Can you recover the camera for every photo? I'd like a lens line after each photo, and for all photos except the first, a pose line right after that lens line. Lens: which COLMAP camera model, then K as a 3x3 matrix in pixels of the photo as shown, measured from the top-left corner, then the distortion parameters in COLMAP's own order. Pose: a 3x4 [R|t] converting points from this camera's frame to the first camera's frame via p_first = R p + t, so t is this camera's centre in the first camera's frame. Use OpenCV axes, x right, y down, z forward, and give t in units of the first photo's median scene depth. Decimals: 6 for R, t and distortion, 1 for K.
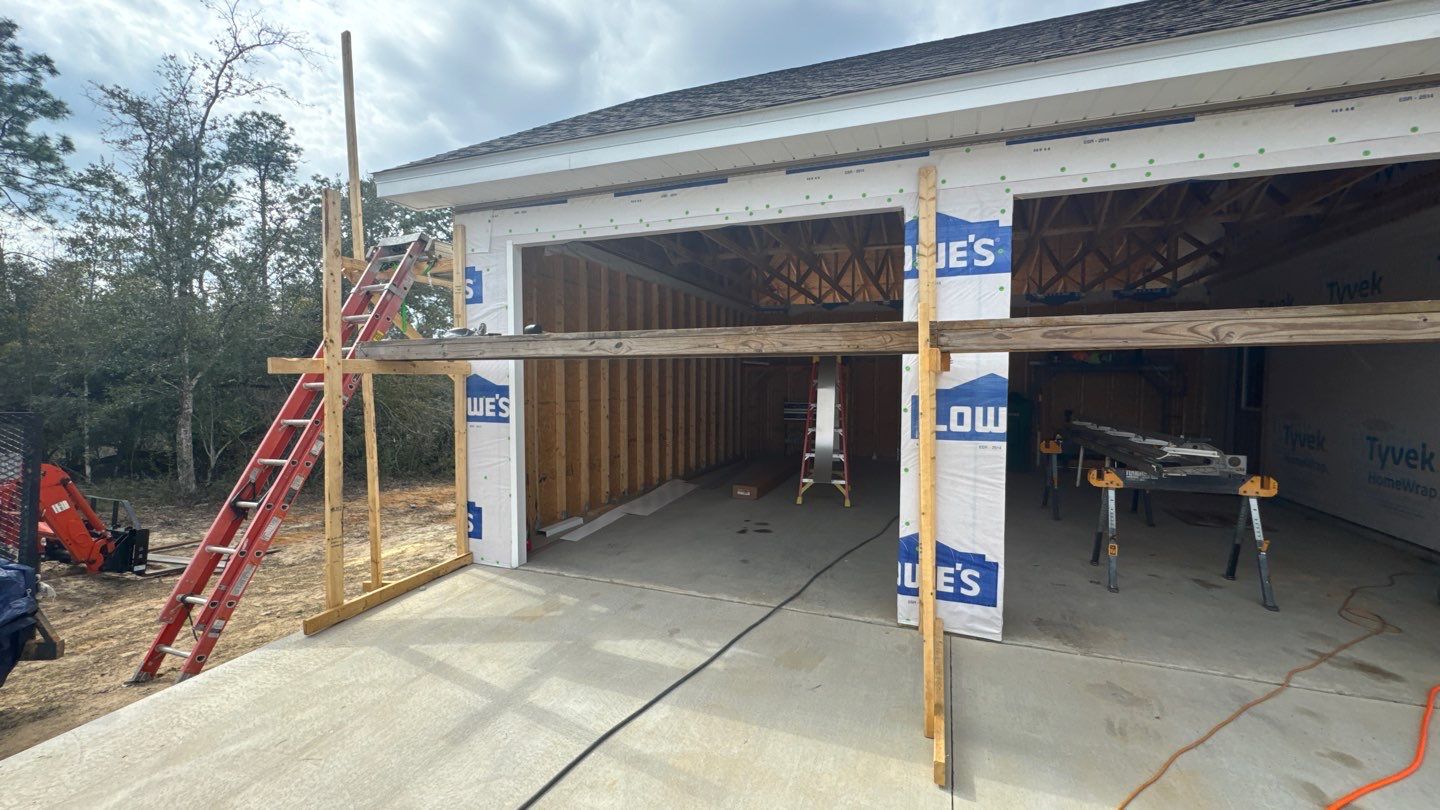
lens RADIAL K [[577.0, 0, 720.0], [0, 577.0, 405.0], [0, 0, 1]] dist [0.001274, 0.000104]
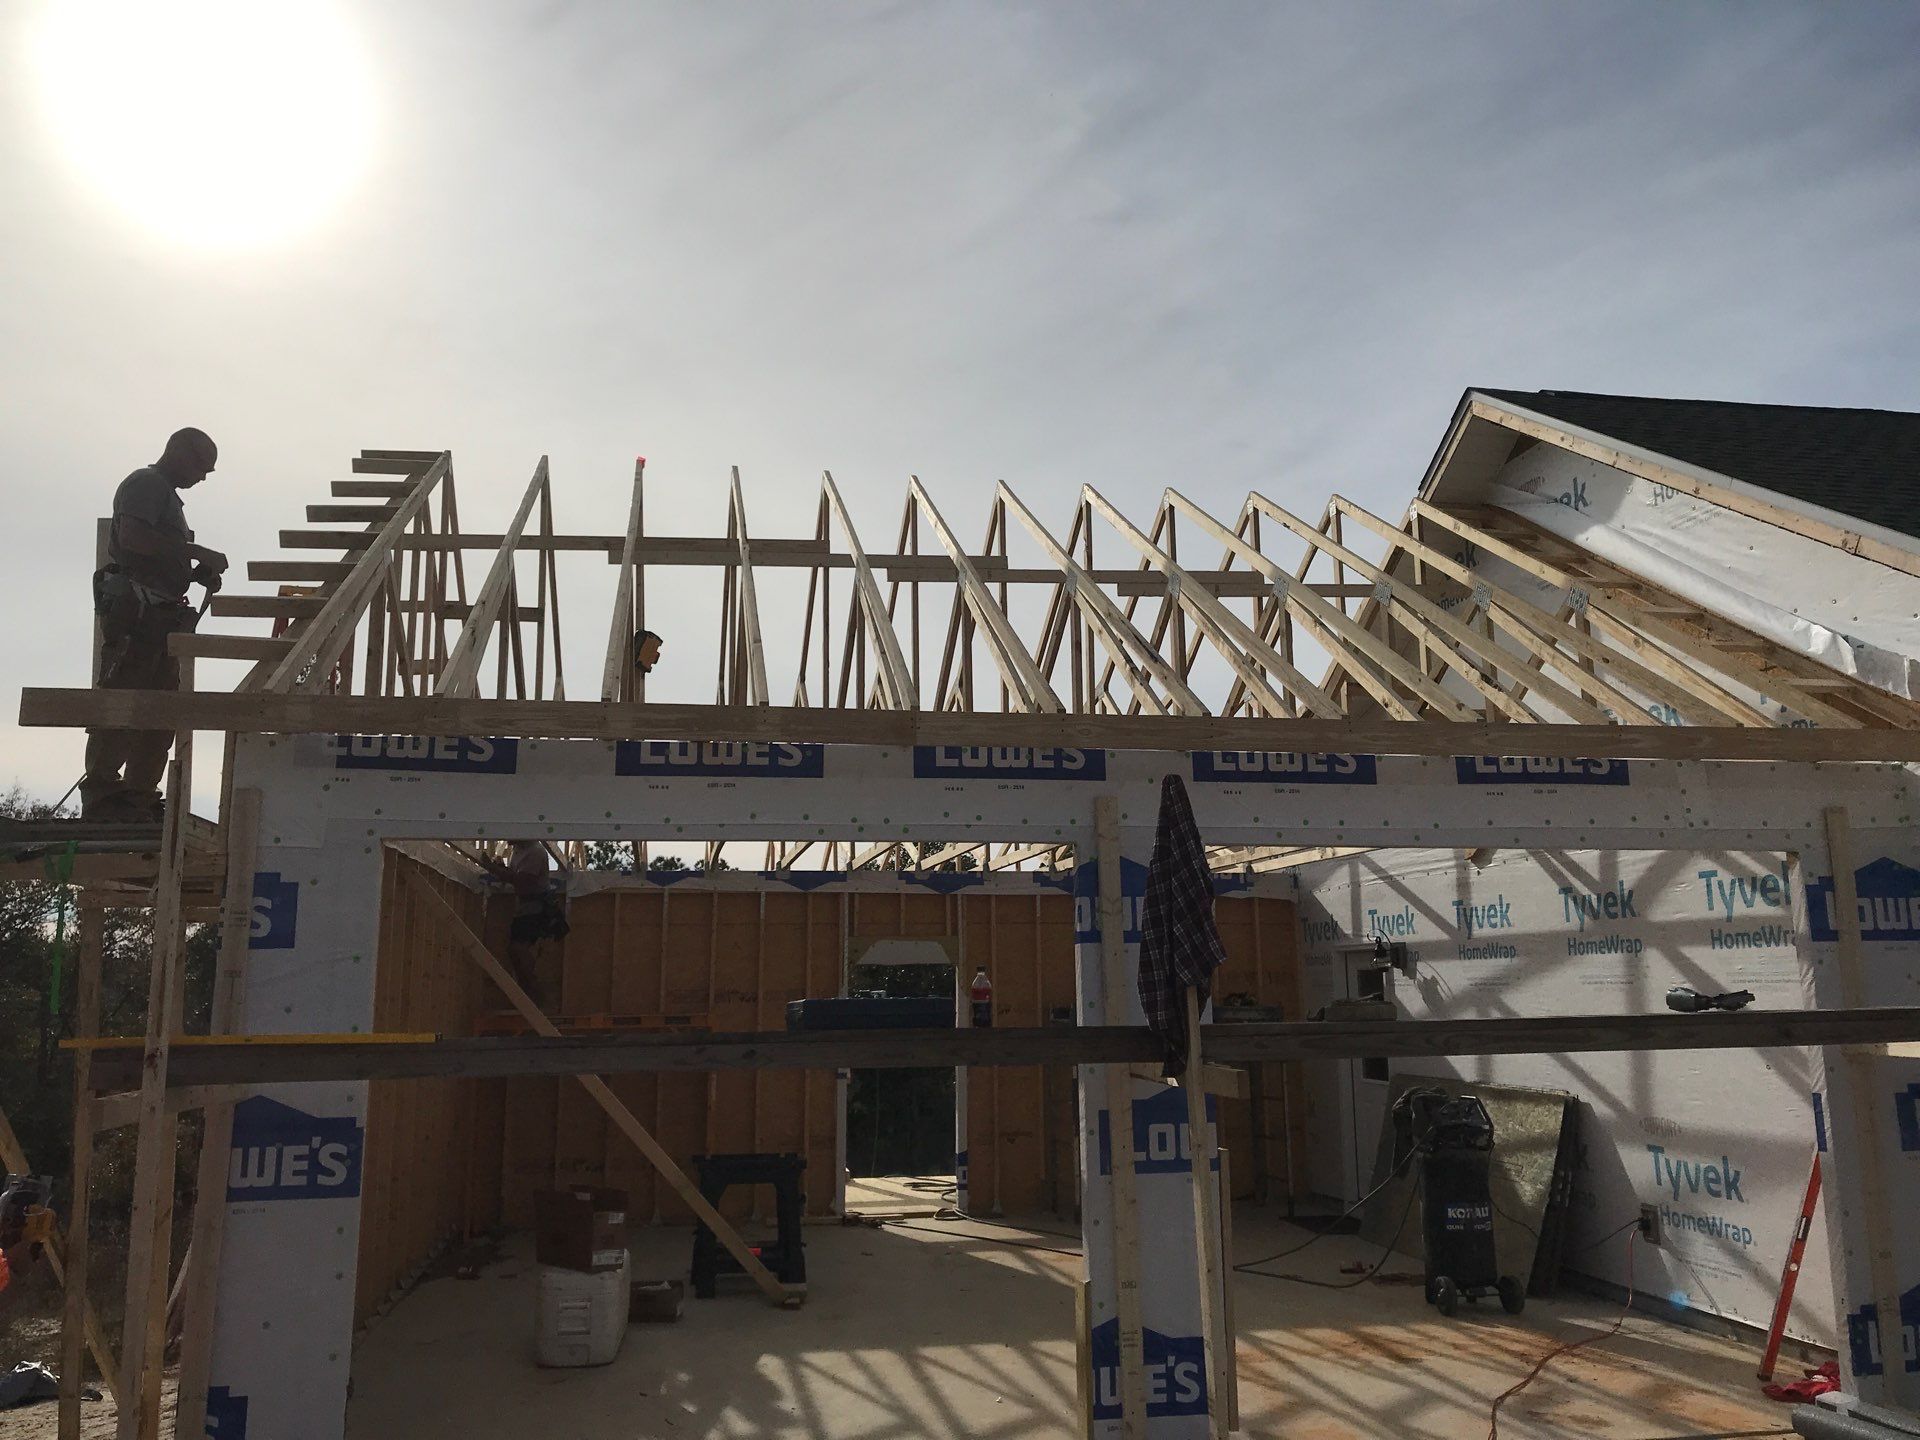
lens RADIAL K [[1566.6, 0, 960.0], [0, 1566.6, 720.0], [0, 0, 1]] dist [0.028790, -0.020537]
pose [[0.852473, 0.081064, 0.516448, -0.859889], [0.033881, 0.977260, -0.209319, -0.089134], [-0.521673, 0.195936, 0.830341, -0.607731]]
